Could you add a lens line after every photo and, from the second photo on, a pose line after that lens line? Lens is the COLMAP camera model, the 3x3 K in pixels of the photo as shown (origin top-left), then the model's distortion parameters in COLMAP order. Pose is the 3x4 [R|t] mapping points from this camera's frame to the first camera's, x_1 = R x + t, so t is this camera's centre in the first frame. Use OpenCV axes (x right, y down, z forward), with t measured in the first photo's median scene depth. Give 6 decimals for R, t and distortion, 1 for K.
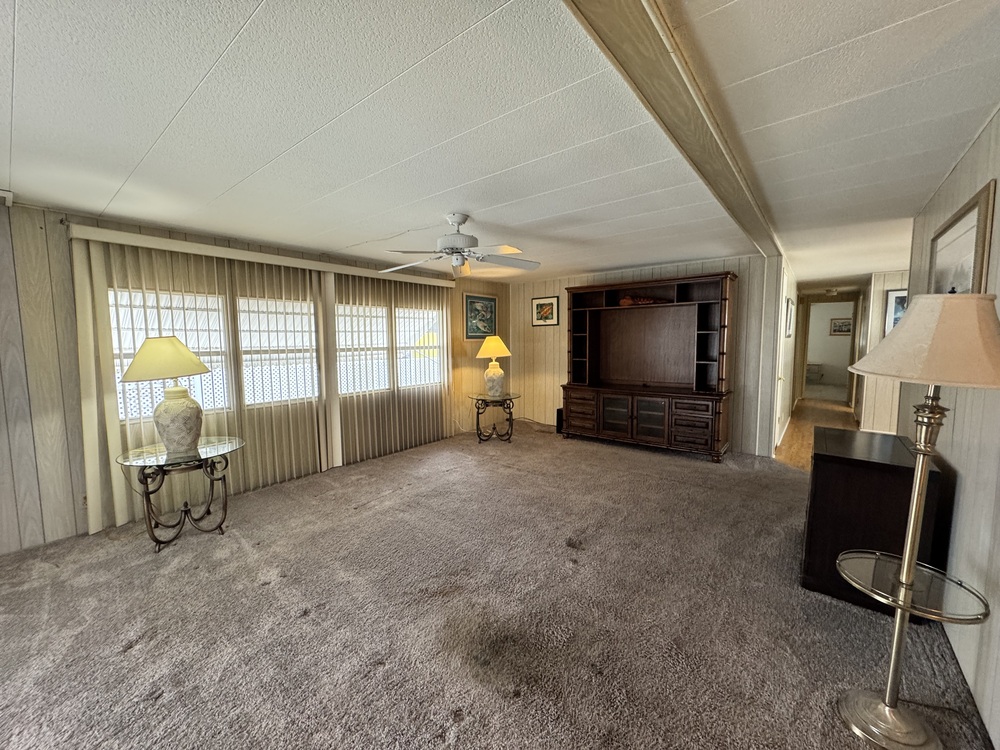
lens RADIAL K [[398.8, 0, 499.5], [0, 398.8, 376.2], [0, 0, 1]] dist [0.010483, 0.000191]
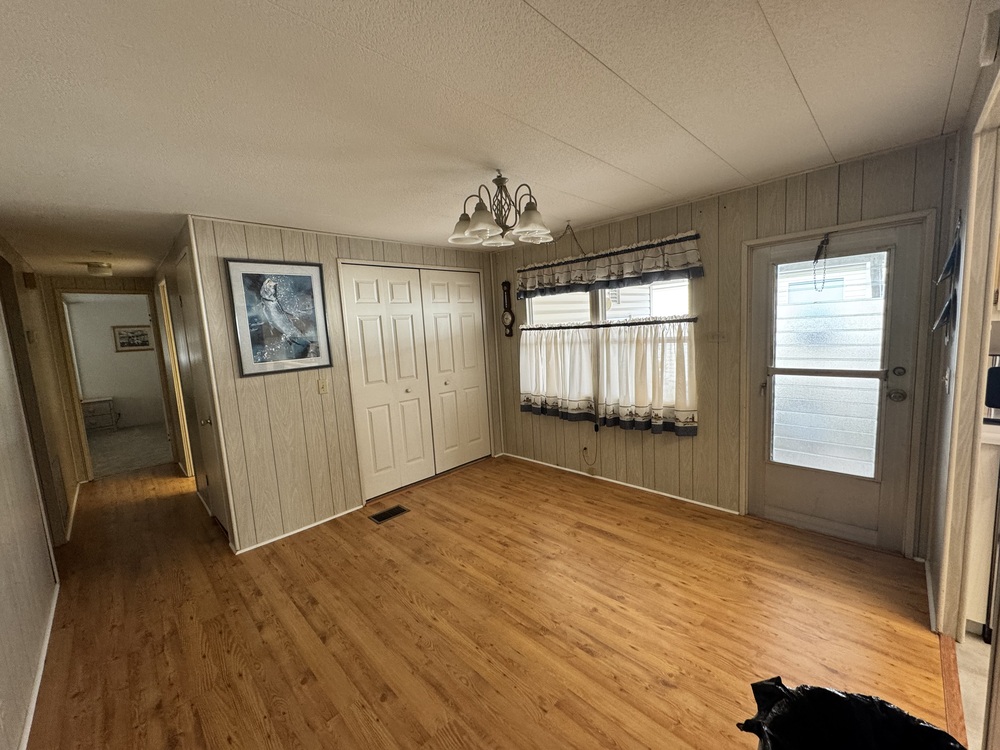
lens RADIAL K [[398.8, 0, 502.0], [0, 398.8, 374.6], [0, 0, 1]] dist [0.010483, 0.000191]
pose [[0.117706, -0.115782, 0.986276, 0.516195], [0.148222, 0.984103, 0.097838, -0.075948], [-0.981924, 0.134672, 0.132996, 0.632851]]
